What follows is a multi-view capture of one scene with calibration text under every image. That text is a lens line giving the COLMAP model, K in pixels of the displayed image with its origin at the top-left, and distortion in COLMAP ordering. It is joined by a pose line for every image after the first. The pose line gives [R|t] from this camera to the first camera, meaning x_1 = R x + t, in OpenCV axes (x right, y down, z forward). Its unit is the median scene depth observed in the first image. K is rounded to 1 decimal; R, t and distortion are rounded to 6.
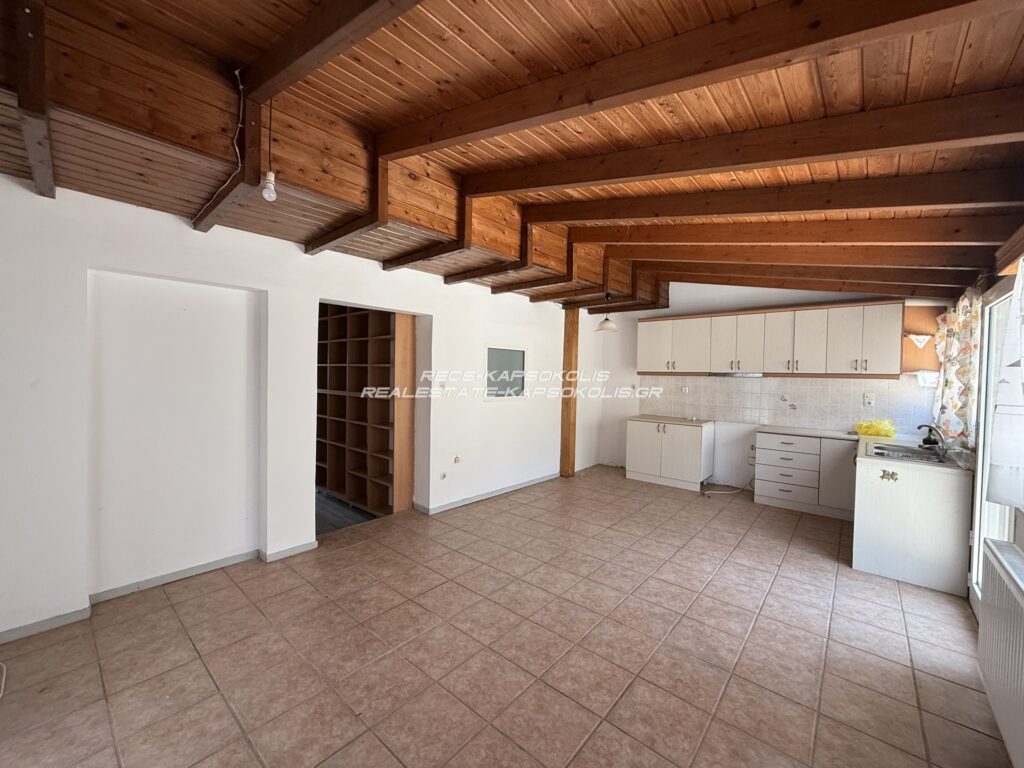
lens RADIAL K [[408.5, 0, 507.9], [0, 408.5, 382.1], [0, 0, 1]] dist [-0.002638, -0.000070]
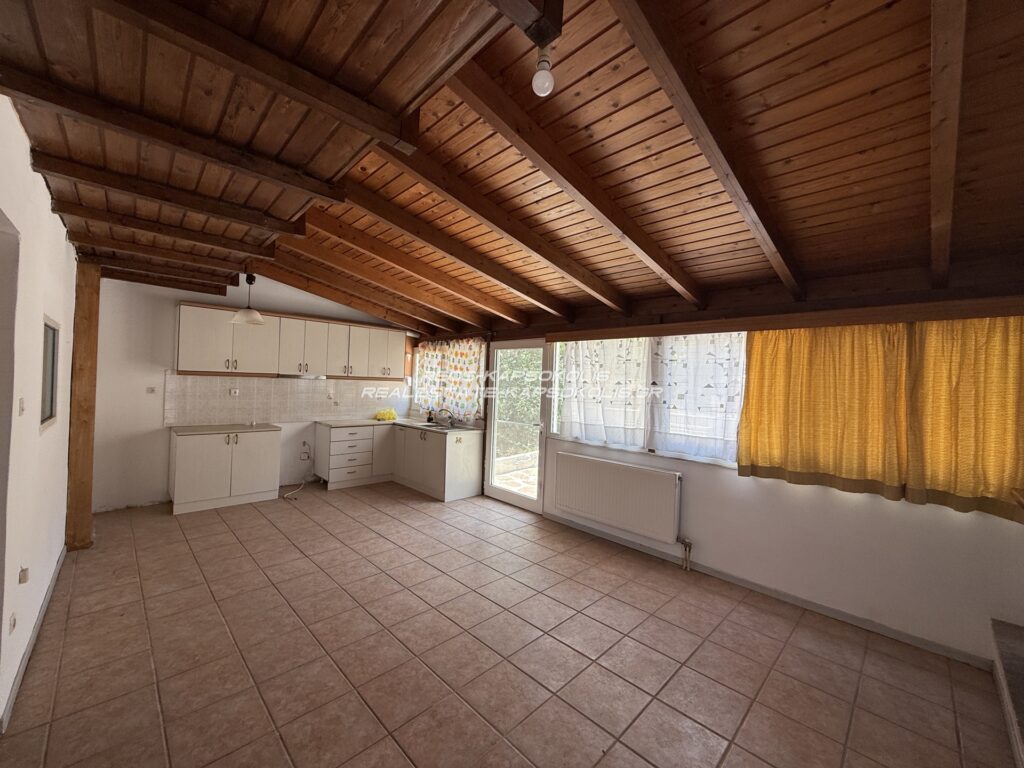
lens RADIAL K [[408.5, 0, 507.9], [0, 408.5, 382.1], [0, 0, 1]] dist [-0.002638, -0.000070]
pose [[0.073376, -0.012924, 0.997221, -0.577198], [-0.010293, 0.999853, 0.013715, -0.030842], [-0.997251, -0.011271, 0.073232, 0.506257]]
